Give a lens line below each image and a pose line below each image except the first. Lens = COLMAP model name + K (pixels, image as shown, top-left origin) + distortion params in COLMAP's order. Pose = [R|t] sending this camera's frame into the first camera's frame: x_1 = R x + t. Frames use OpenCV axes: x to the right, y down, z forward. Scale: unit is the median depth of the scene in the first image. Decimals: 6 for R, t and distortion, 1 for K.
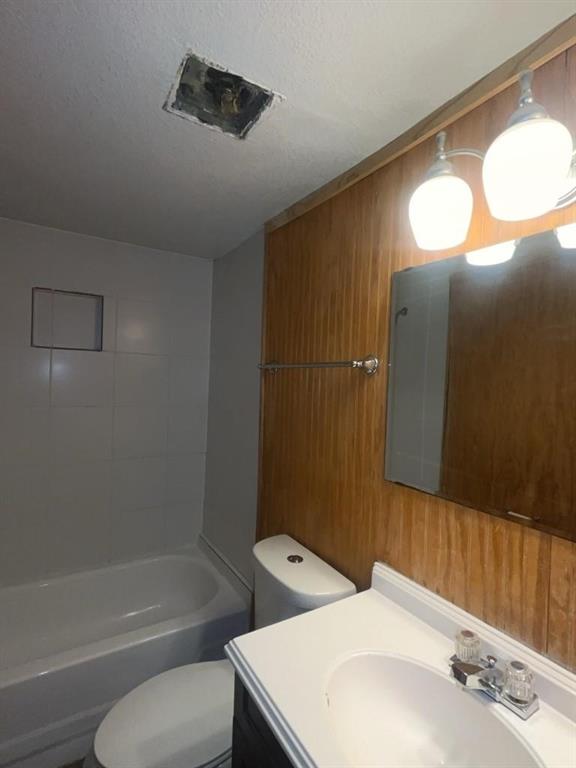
lens RADIAL K [[377.6, 0, 276.2], [0, 377.6, 383.4], [0, 0, 1]] dist [-0.001194, 0.000571]
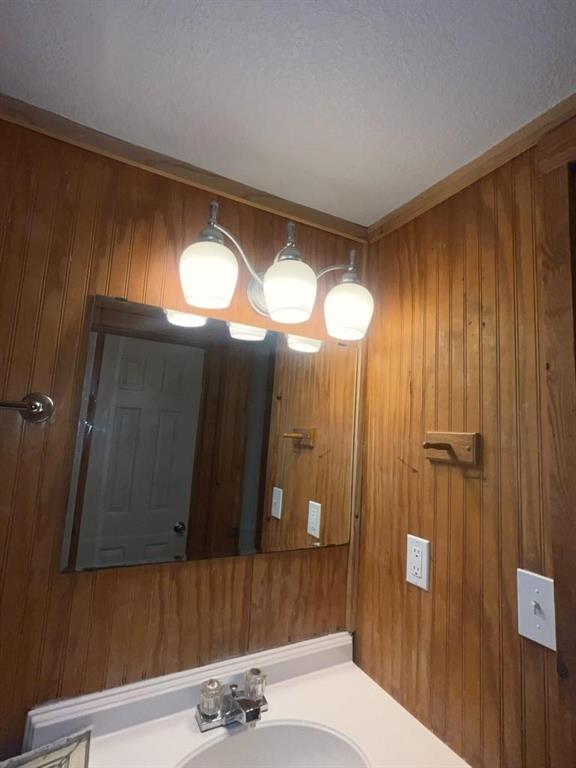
lens RADIAL K [[377.6, 0, 276.2], [0, 377.6, 383.4], [0, 0, 1]] dist [-0.001194, 0.000571]
pose [[0.057089, 0.093540, 0.993977, -0.559926], [-0.042405, 0.994930, -0.091194, -0.068774], [-0.997468, -0.036944, 0.060766, 0.752252]]
